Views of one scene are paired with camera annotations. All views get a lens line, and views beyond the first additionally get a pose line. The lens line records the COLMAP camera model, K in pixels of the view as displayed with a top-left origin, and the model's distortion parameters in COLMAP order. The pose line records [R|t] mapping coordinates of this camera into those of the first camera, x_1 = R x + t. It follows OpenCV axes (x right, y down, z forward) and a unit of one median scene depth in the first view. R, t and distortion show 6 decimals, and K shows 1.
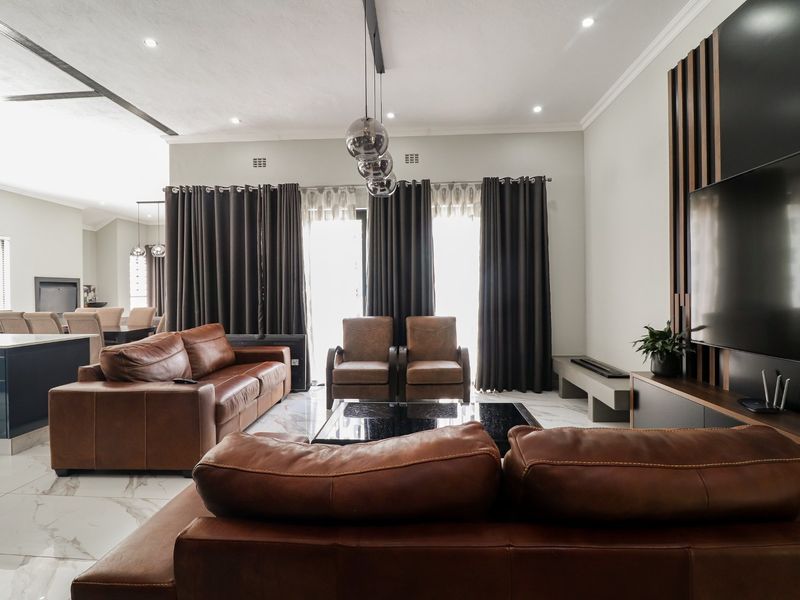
lens RADIAL K [[406.3, 0, 401.4], [0, 406.3, 290.8], [0, 0, 1]] dist [-0.000080, -0.029013]
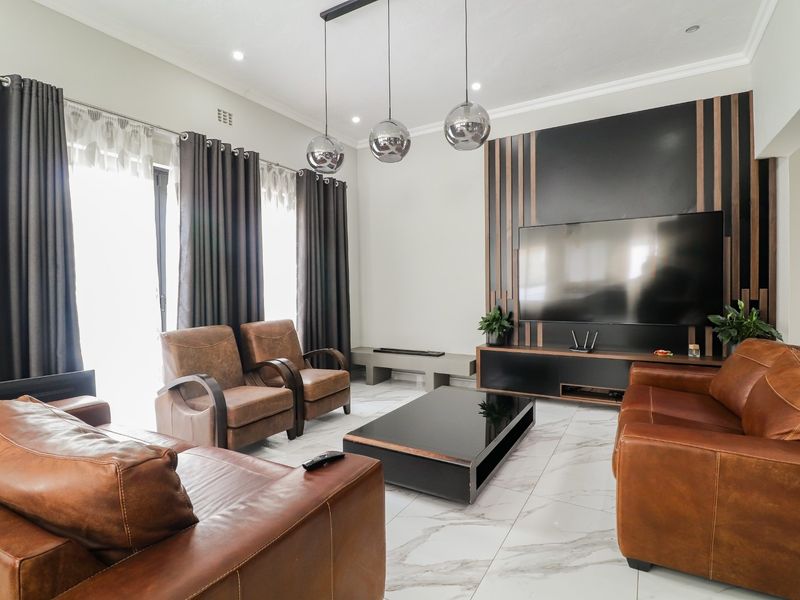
lens RADIAL K [[418.3, 0, 401.8], [0, 418.3, 295.5], [0, 0, 1]] dist [0.000569, -0.013189]
pose [[0.456854, -0.009825, 0.889488, -0.539645], [0.010046, 0.999932, 0.005885, 0.007930], [-0.889485, 0.006247, 0.456921, 0.358900]]
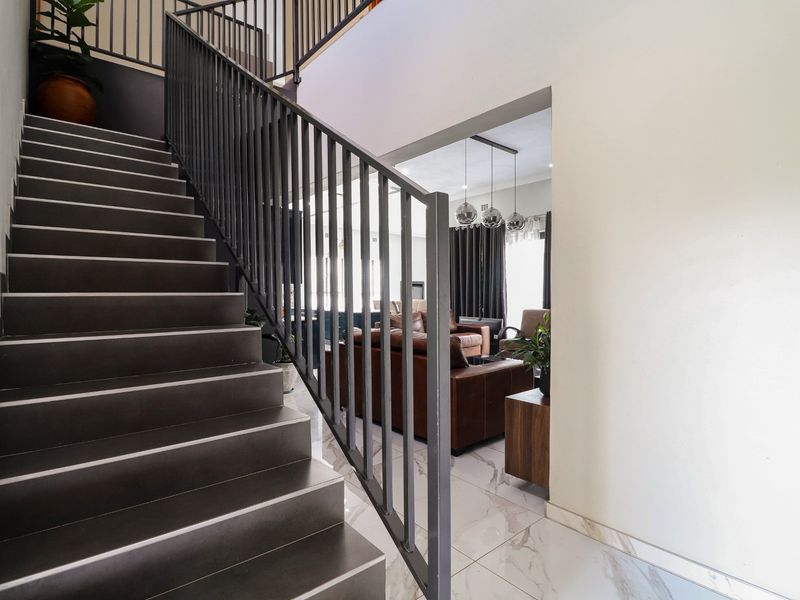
lens RADIAL K [[418.3, 0, 401.8], [0, 418.3, 295.5], [0, 0, 1]] dist [0.000569, -0.013189]
pose [[0.684339, 0.013573, -0.729038, 0.623909], [-0.005234, 0.999892, 0.013703, -0.000765], [0.729145, -0.005562, 0.684336, -0.331411]]
